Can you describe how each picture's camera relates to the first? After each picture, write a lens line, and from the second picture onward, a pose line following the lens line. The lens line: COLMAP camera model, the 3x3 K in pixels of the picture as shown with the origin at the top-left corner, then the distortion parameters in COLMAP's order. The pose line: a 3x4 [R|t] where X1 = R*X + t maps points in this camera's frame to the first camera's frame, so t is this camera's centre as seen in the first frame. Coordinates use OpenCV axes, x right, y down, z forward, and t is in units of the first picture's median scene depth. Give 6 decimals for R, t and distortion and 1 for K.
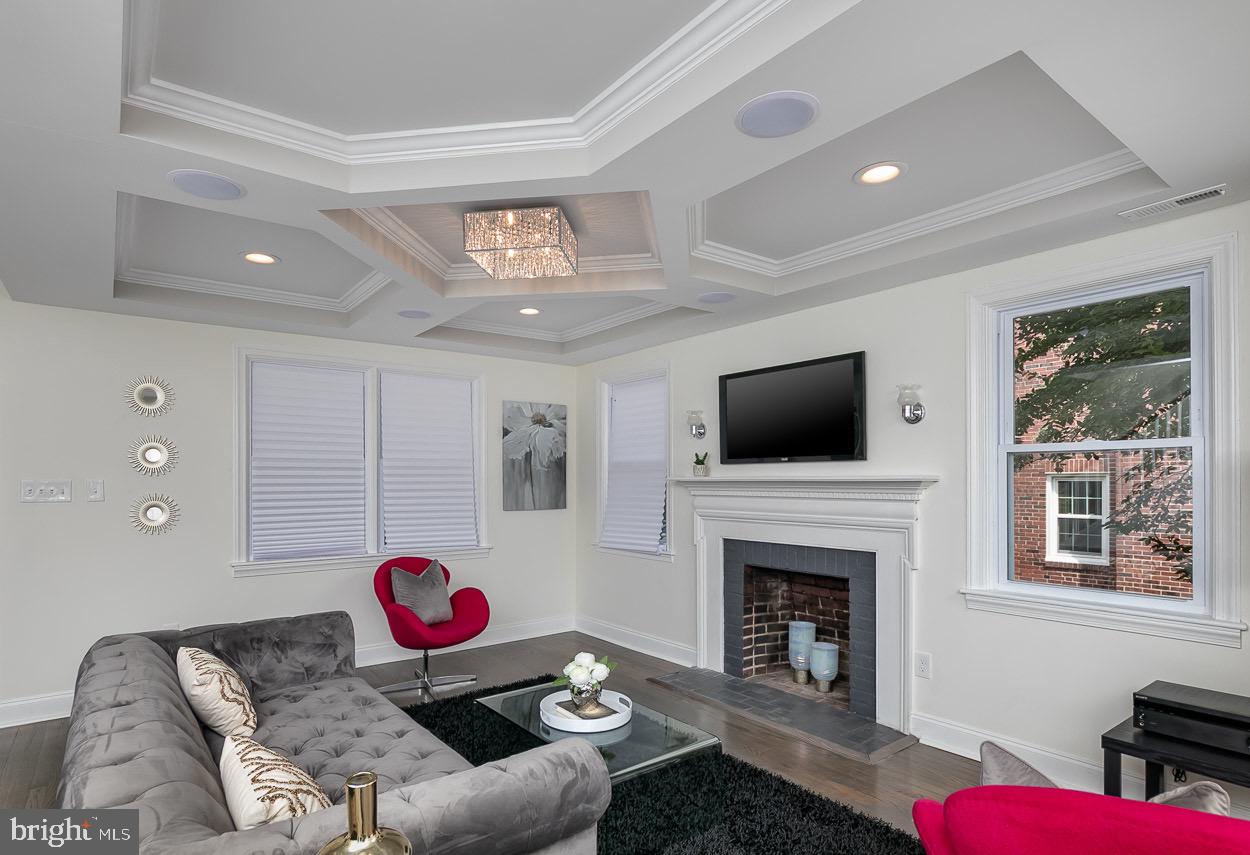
lens RADIAL K [[668.5, 0, 623.7], [0, 668.5, 477.7], [0, 0, 1]] dist [-0.001333, 0.000076]
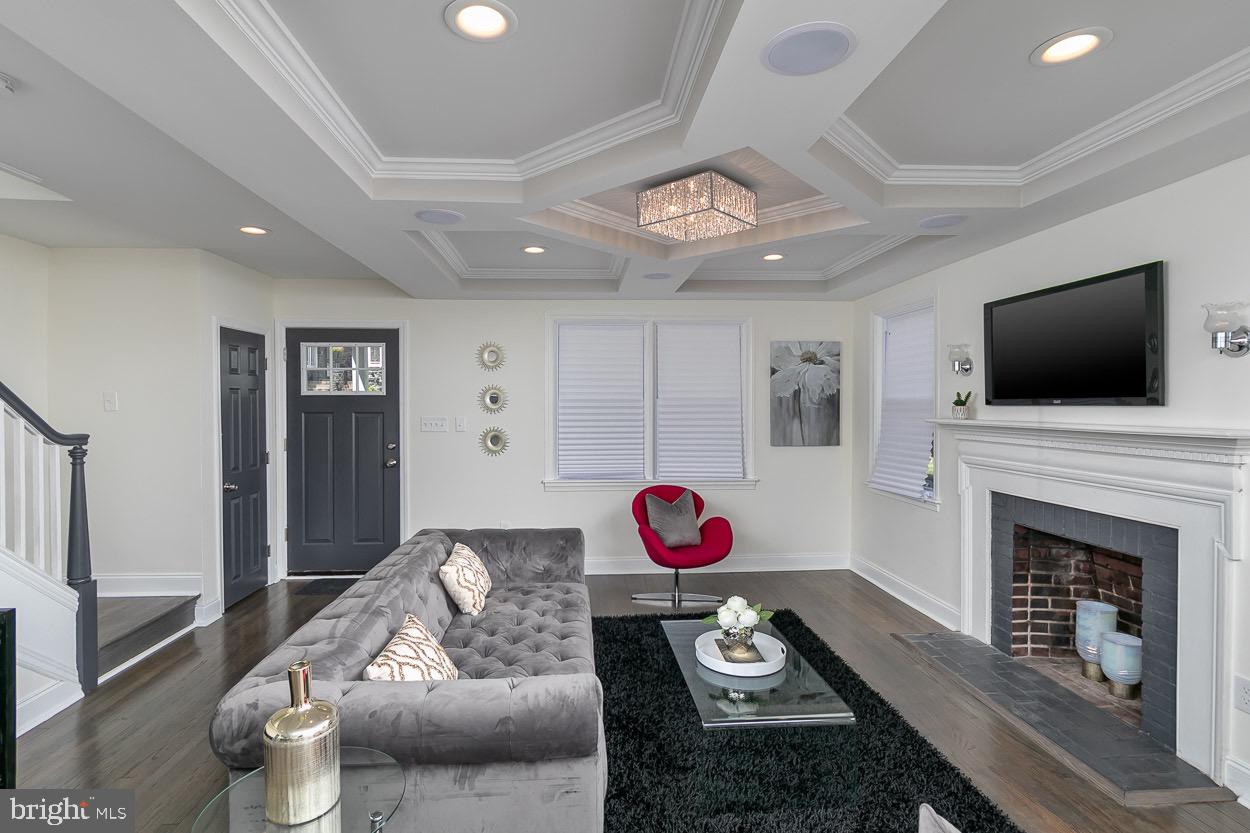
lens RADIAL K [[622.9, 0, 607.2], [0, 622.9, 411.0], [0, 0, 1]] dist [-0.001873, -0.000063]
pose [[0.828259, 0.008140, -0.560286, 0.192035], [0.000234, 0.999889, 0.014872, -0.025255], [0.560345, -0.012449, 0.828166, 0.055036]]
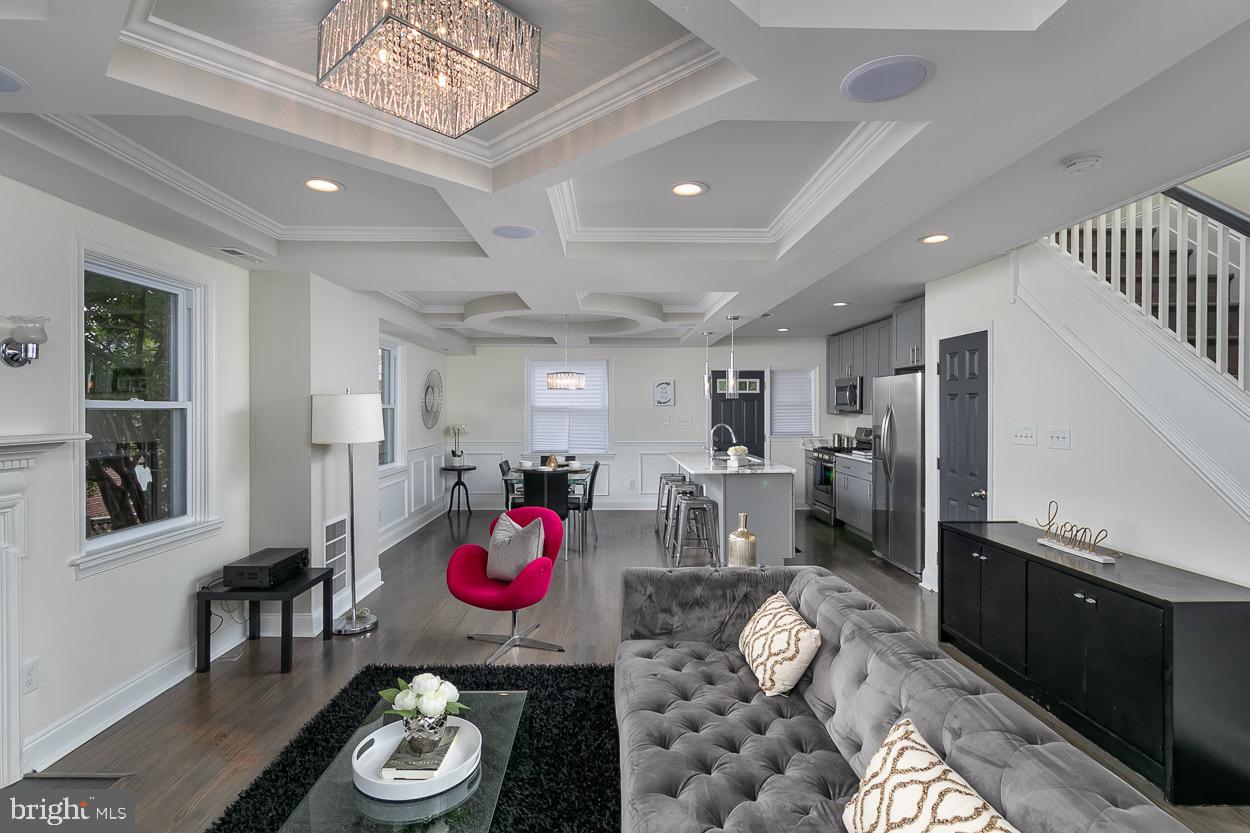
lens RADIAL K [[622.9, 0, 607.2], [0, 622.9, 411.0], [0, 0, 1]] dist [-0.001873, -0.000063]
pose [[-0.791824, -0.002887, 0.610743, -0.412492], [-0.001813, 0.999996, 0.002376, -0.027478], [-0.610747, 0.000774, -0.791825, 0.894576]]
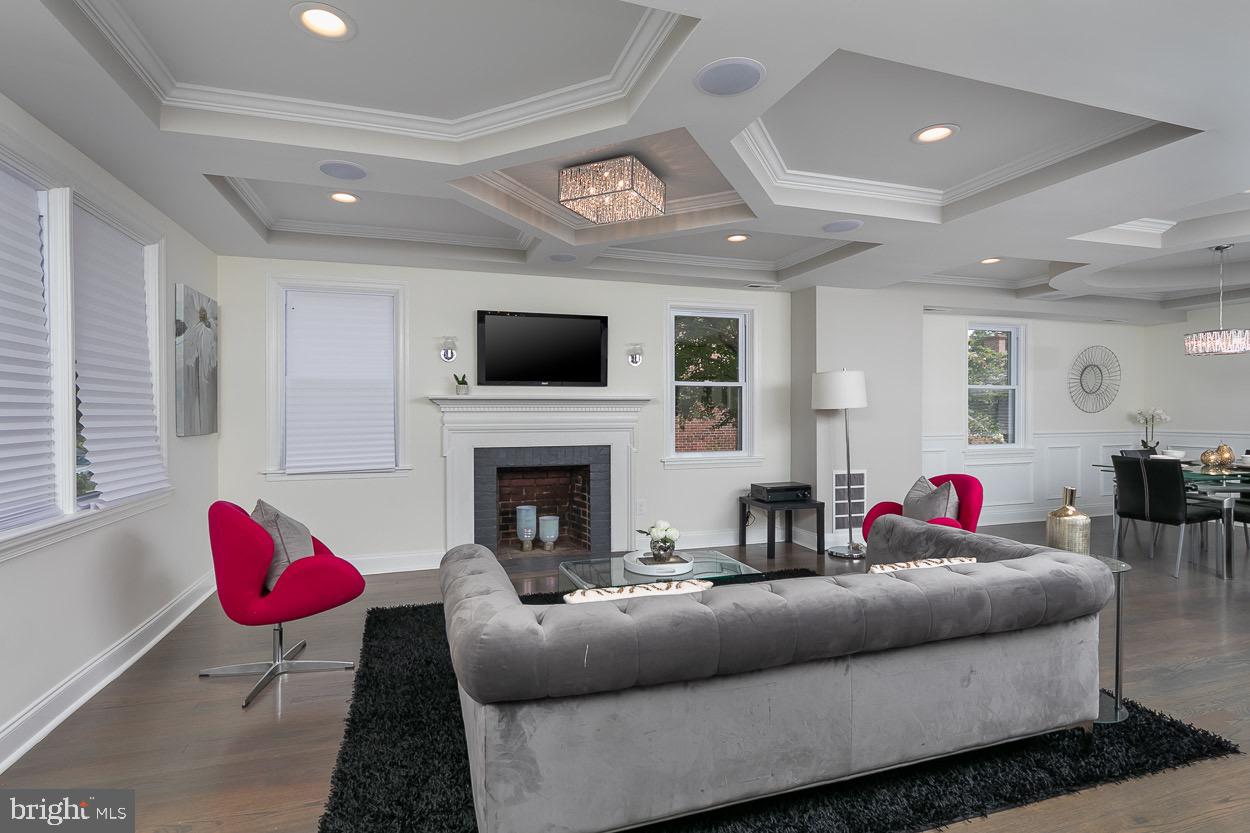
lens RADIAL K [[586.9, 0, 599.3], [0, 586.9, 416.0], [0, 0, 1]] dist [0.001131, 0.000207]
pose [[0.346487, -0.006130, 0.938035, -0.762930], [-0.001783, 0.999973, 0.007194, 0.027009], [-0.938053, -0.004165, 0.346467, 0.440941]]
